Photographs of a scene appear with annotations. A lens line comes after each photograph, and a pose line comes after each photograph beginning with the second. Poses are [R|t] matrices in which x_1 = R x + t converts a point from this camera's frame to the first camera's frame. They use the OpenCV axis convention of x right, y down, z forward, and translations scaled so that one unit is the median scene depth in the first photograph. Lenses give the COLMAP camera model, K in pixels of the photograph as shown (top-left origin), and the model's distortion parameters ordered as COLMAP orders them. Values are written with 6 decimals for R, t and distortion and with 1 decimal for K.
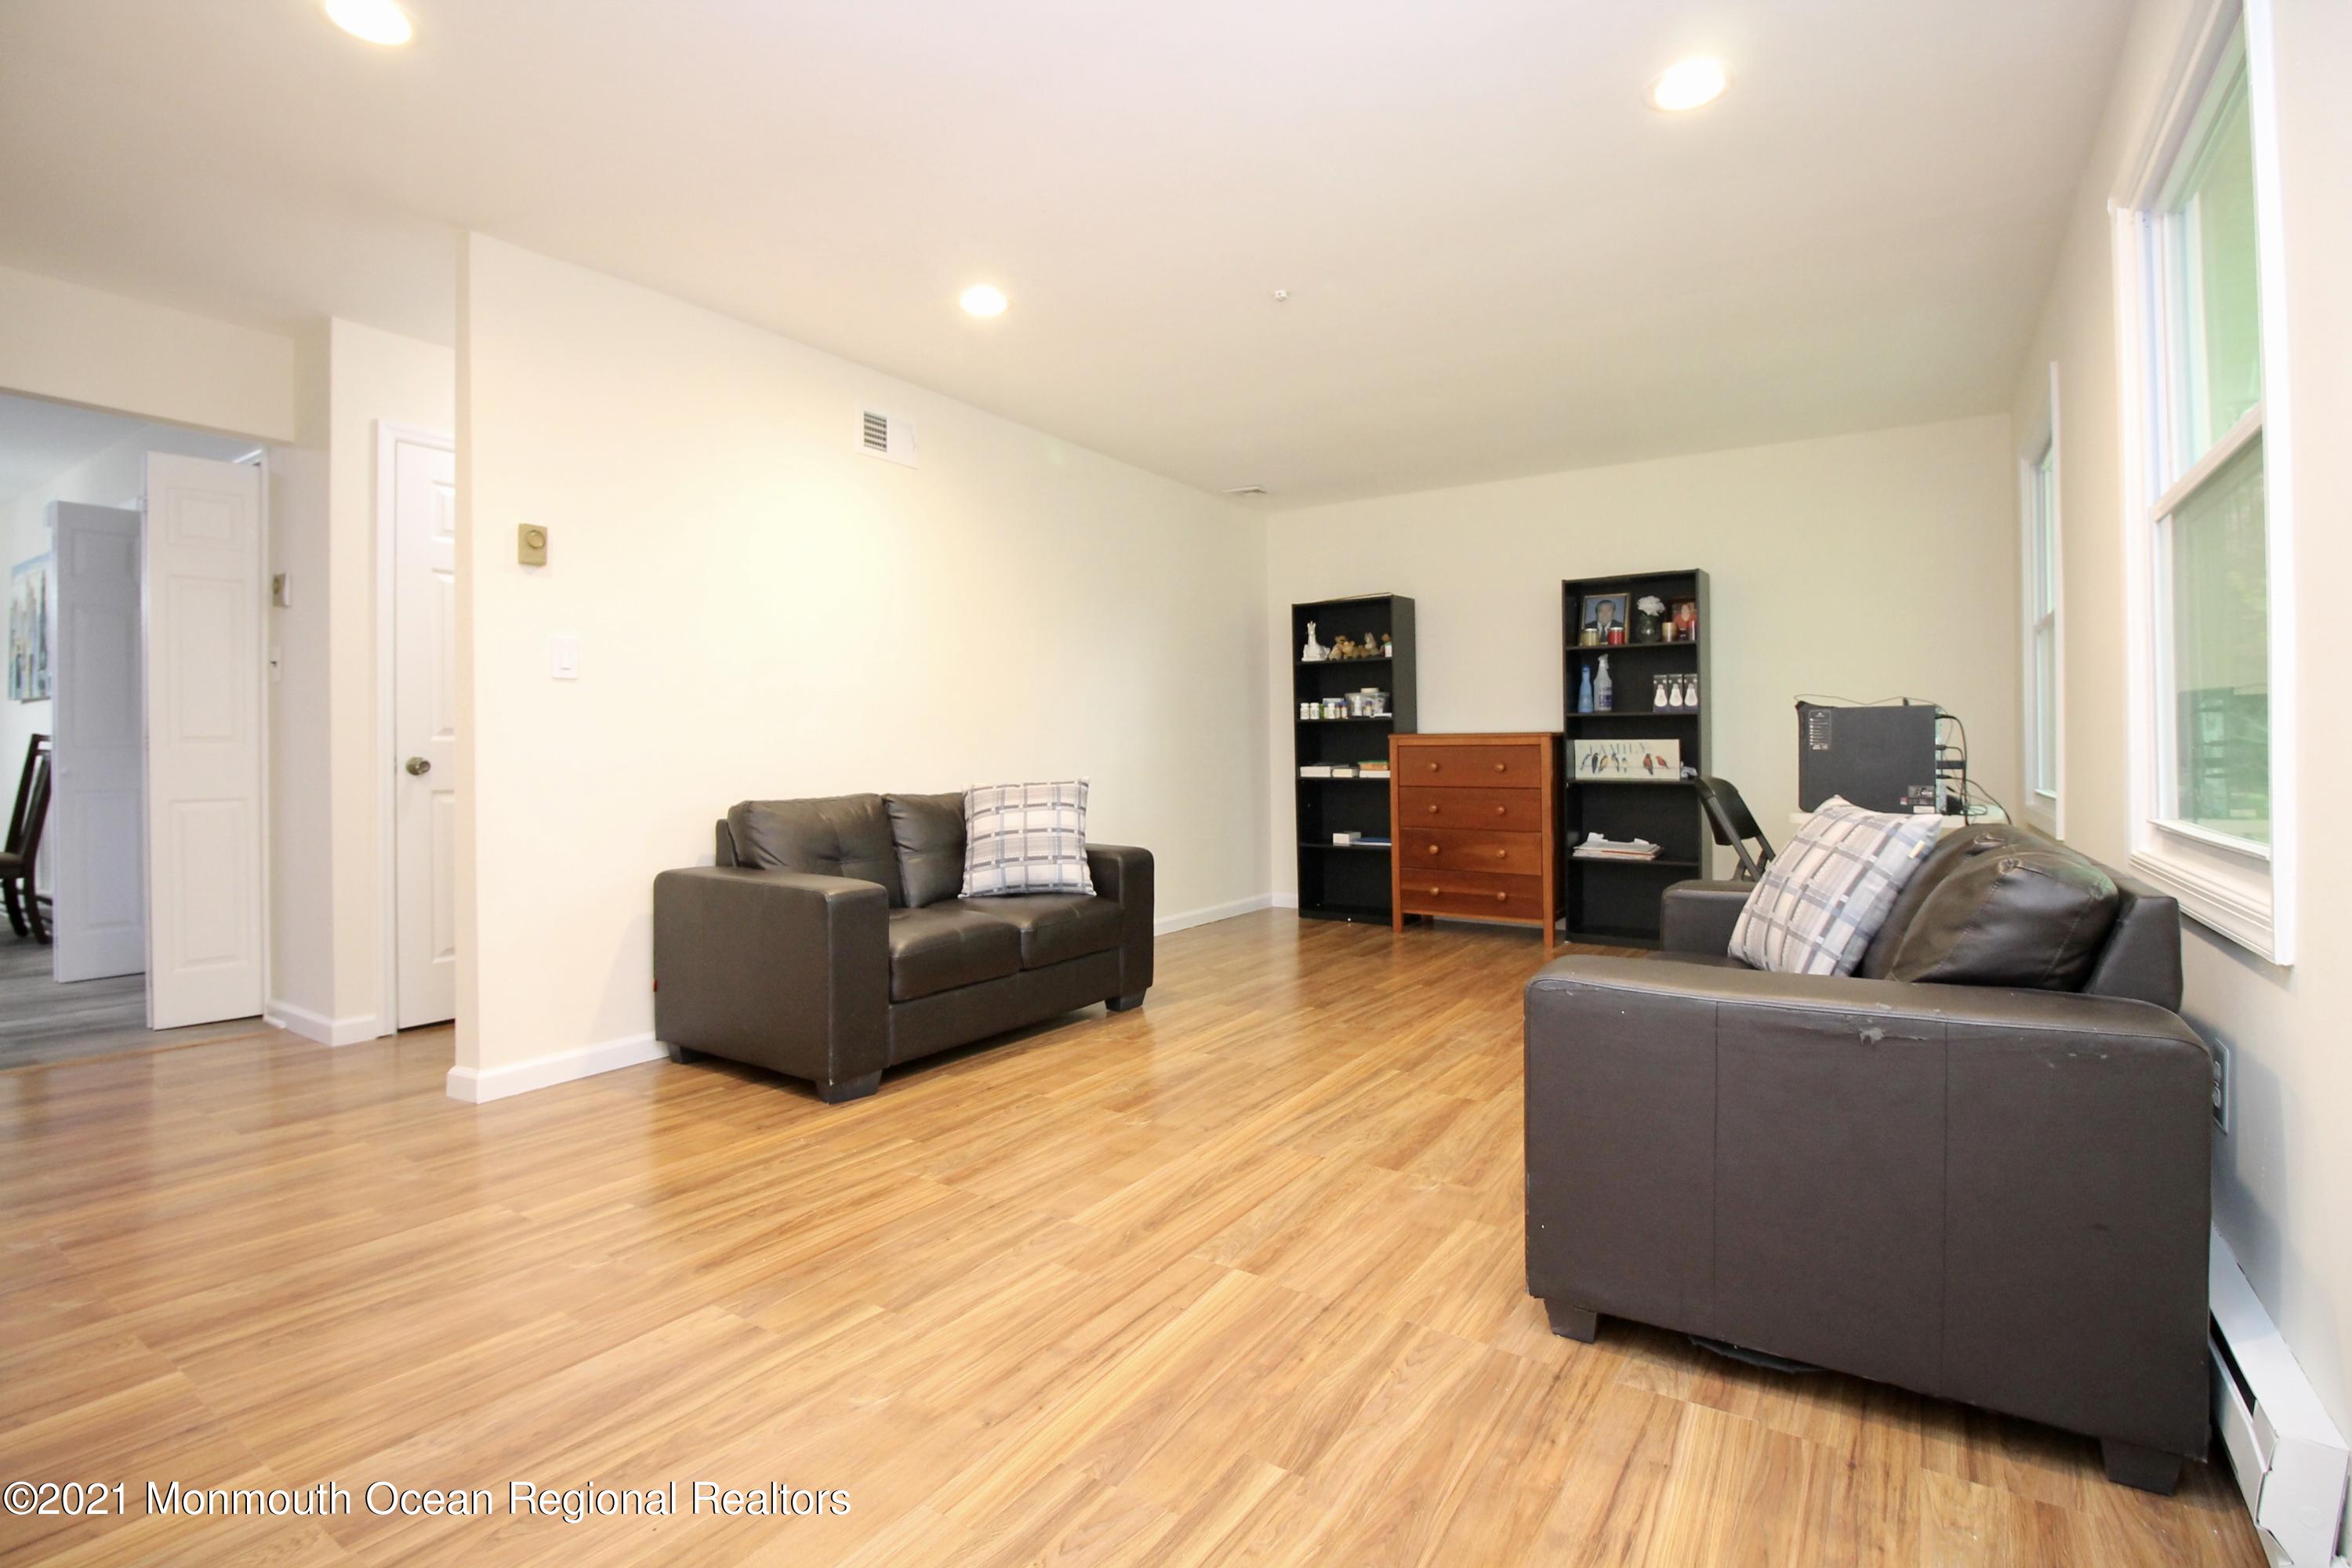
lens RADIAL K [[1097.7, 0, 1191.4], [0, 1097.7, 750.4], [0, 0, 1]] dist [-0.001160, -0.013368]
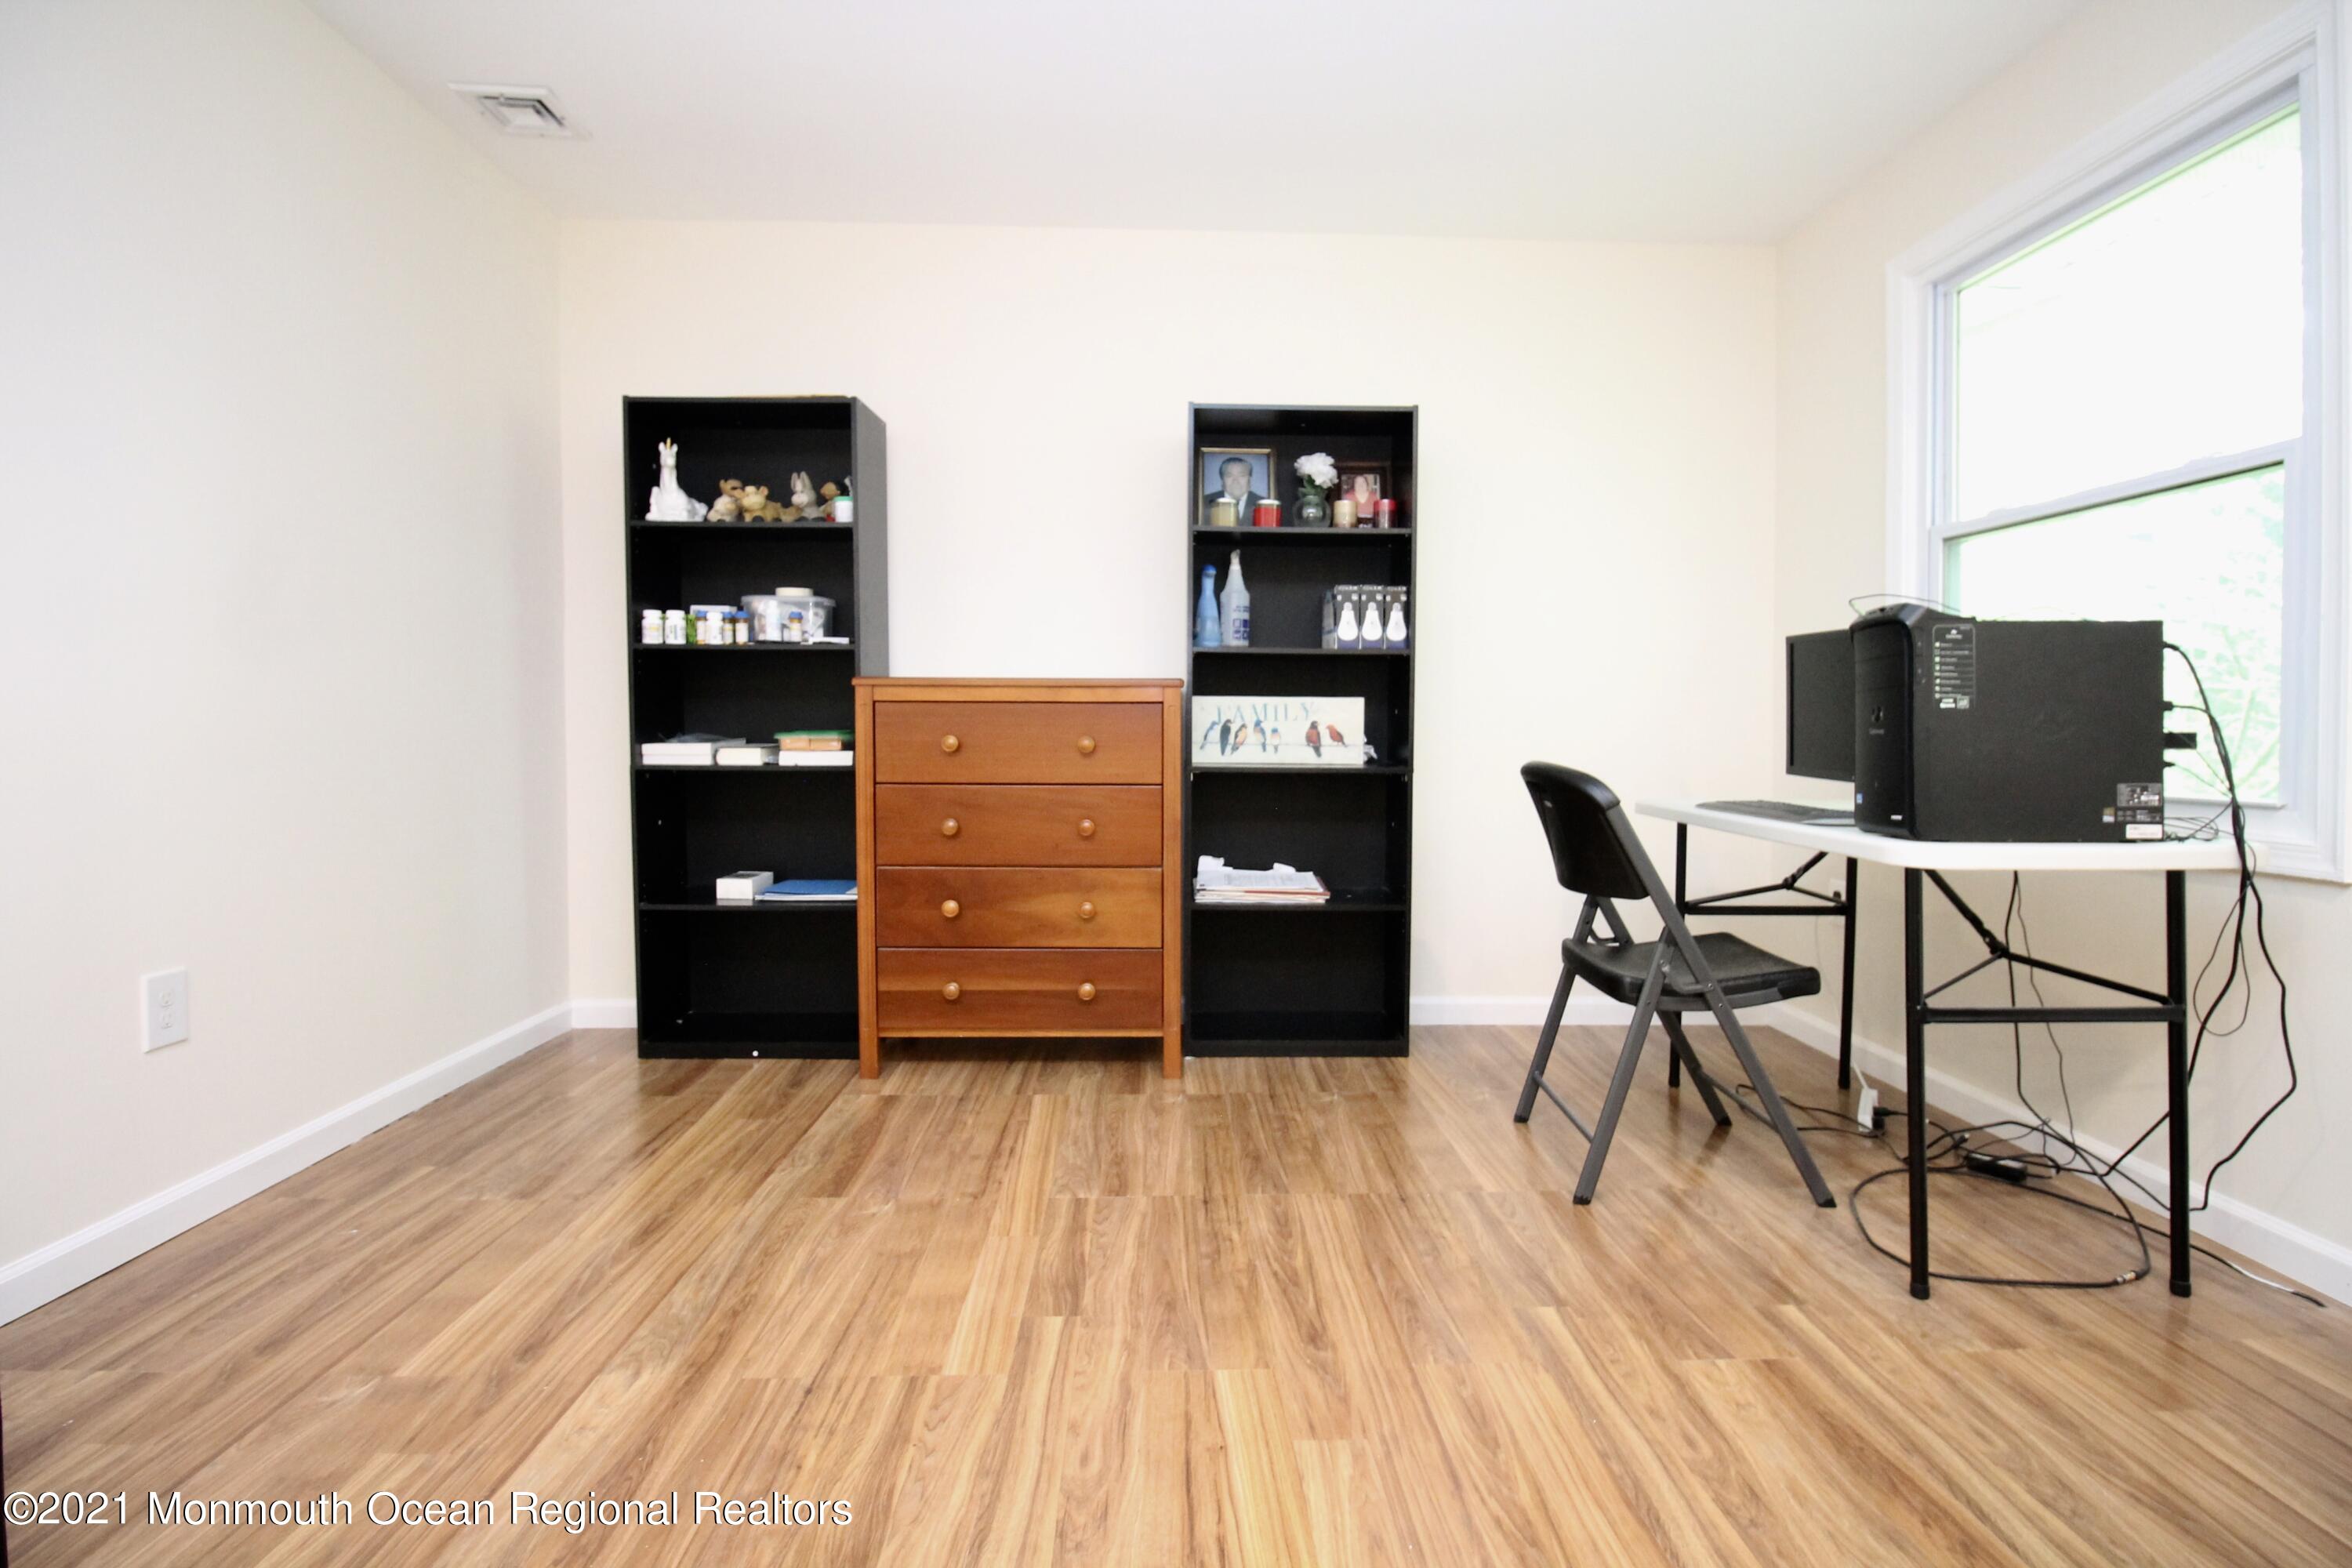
lens RADIAL K [[1097.7, 0, 1191.4], [0, 1097.7, 750.4], [0, 0, 1]] dist [-0.001160, -0.013368]
pose [[0.818251, -0.003934, 0.574848, 0.024373], [-0.008920, 0.999769, 0.019539, 0.007695], [-0.574793, -0.021116, 0.818027, 0.554708]]
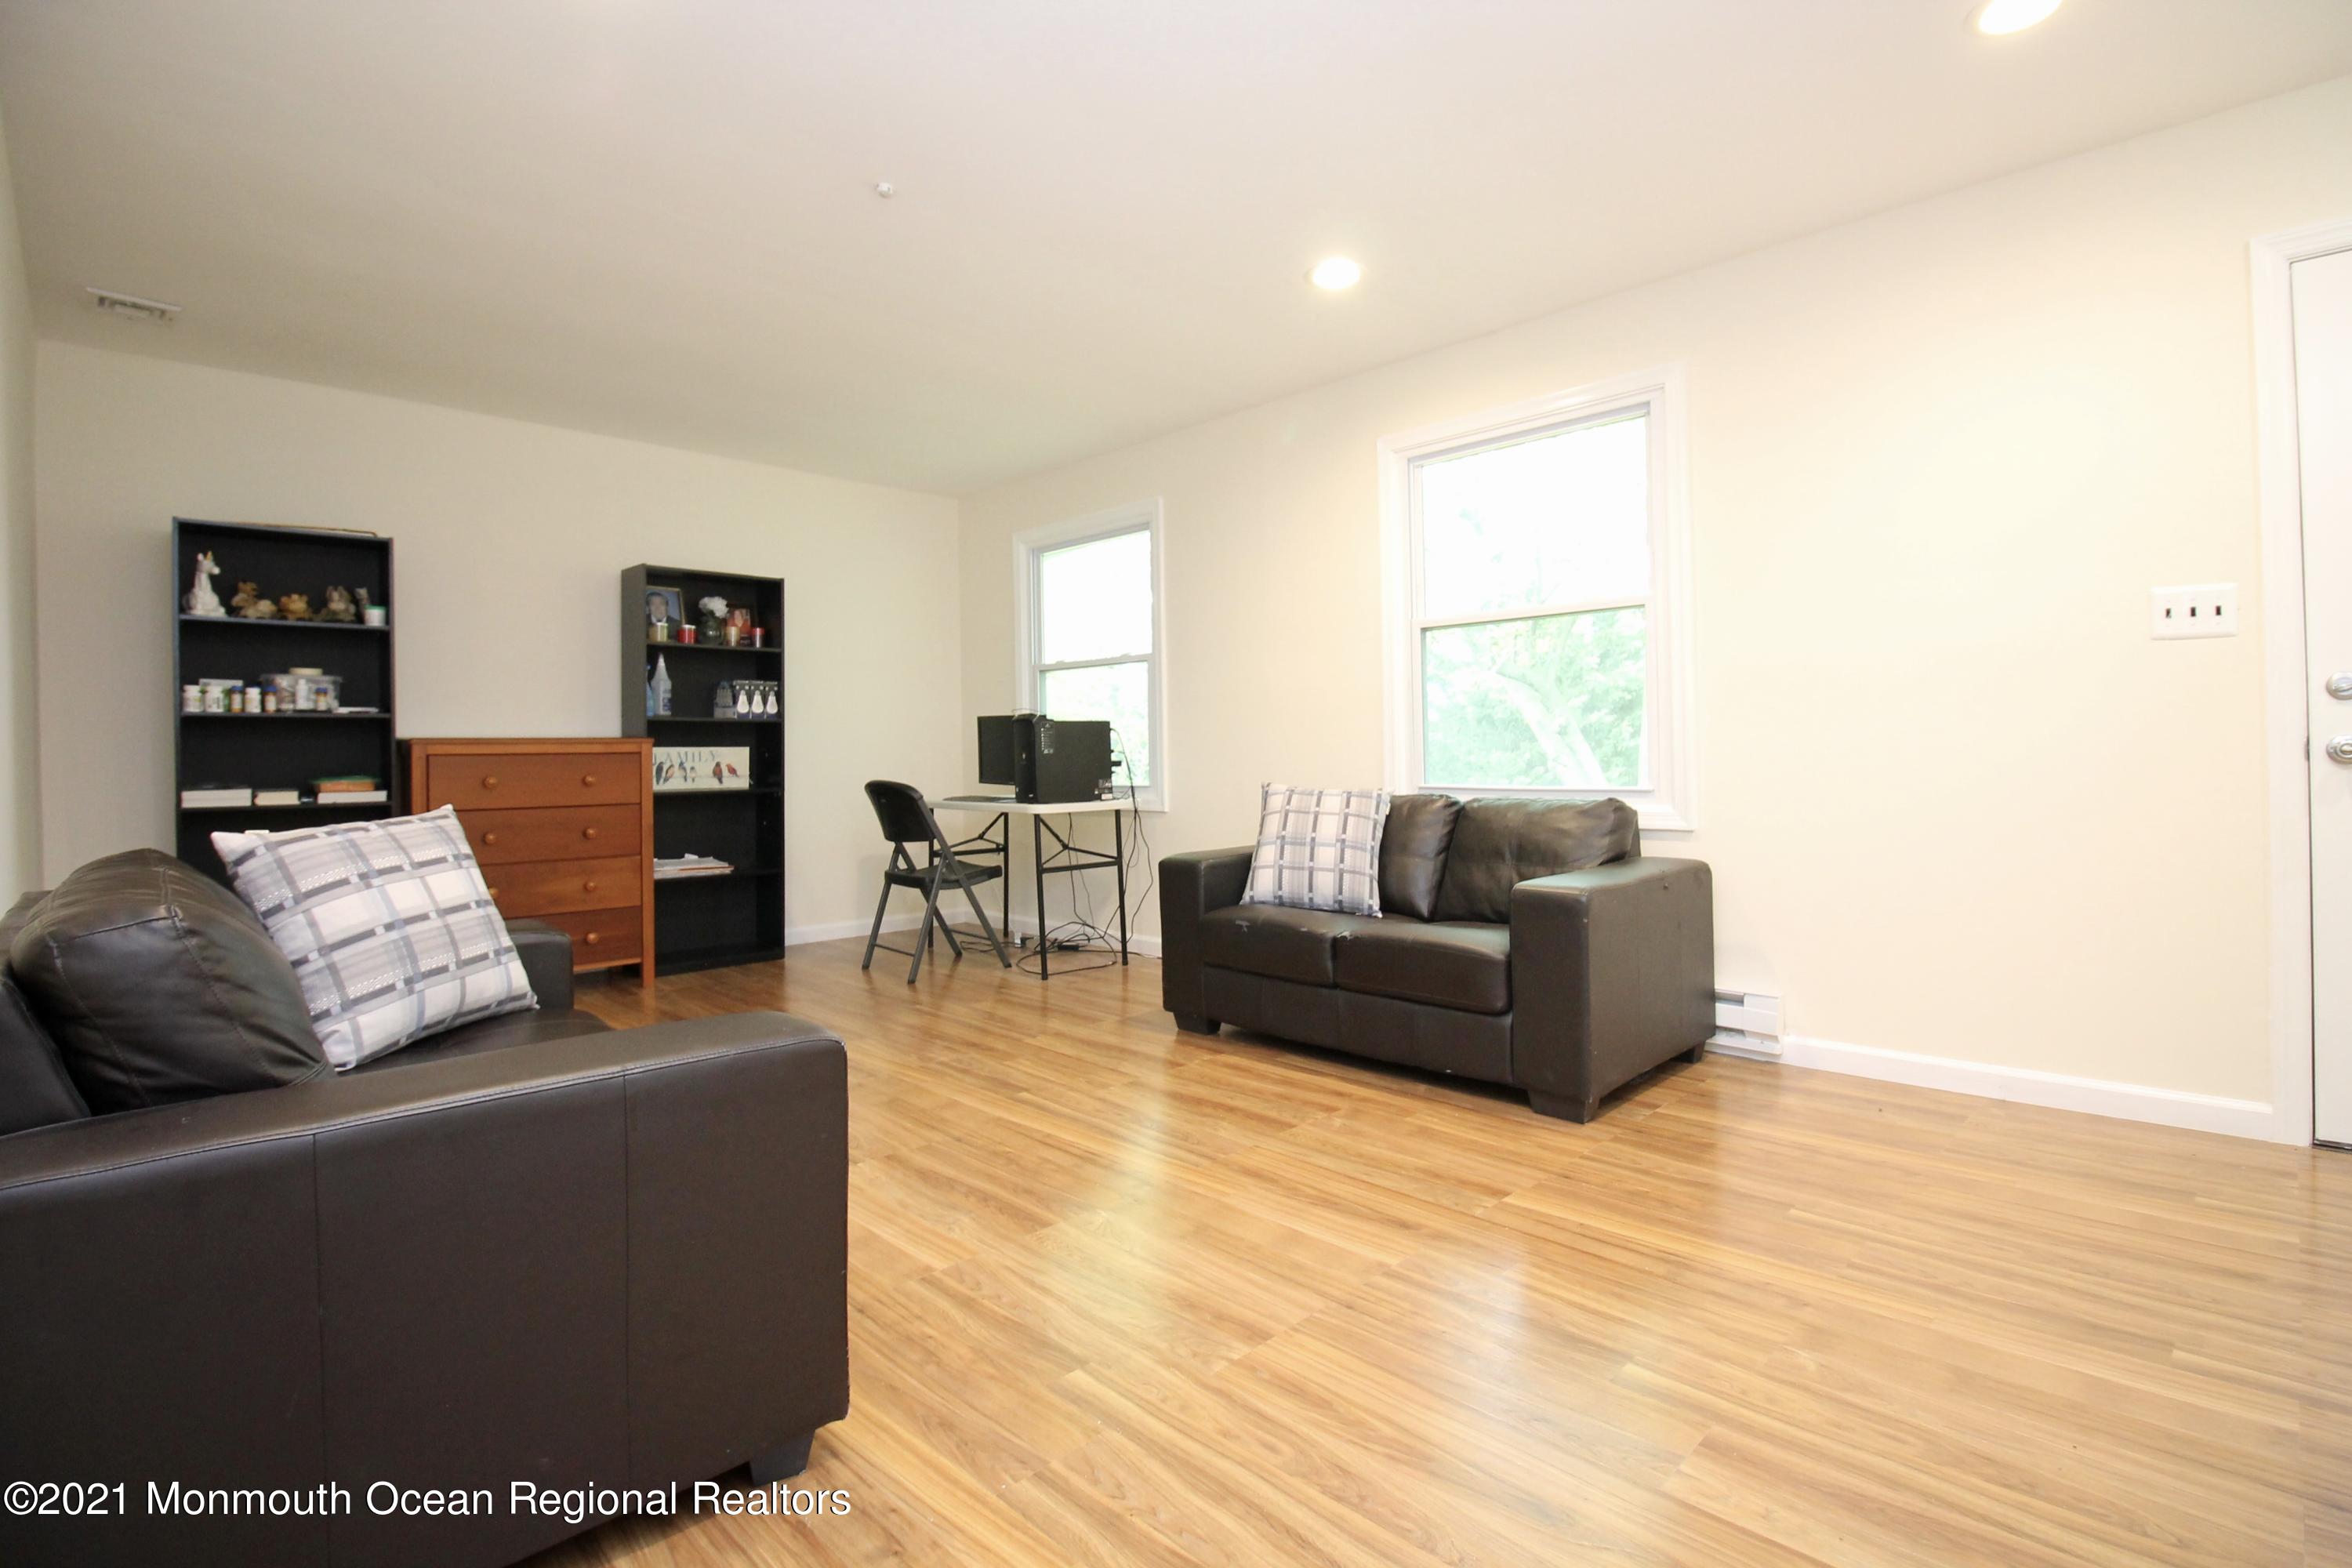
lens RADIAL K [[1097.7, 0, 1191.4], [0, 1097.7, 750.4], [0, 0, 1]] dist [-0.001160, -0.013368]
pose [[0.208366, 0.002269, 0.978048, -0.425967], [0.012675, 0.999907, -0.005020, 0.002920], [-0.977969, 0.013443, 0.208318, 0.399796]]
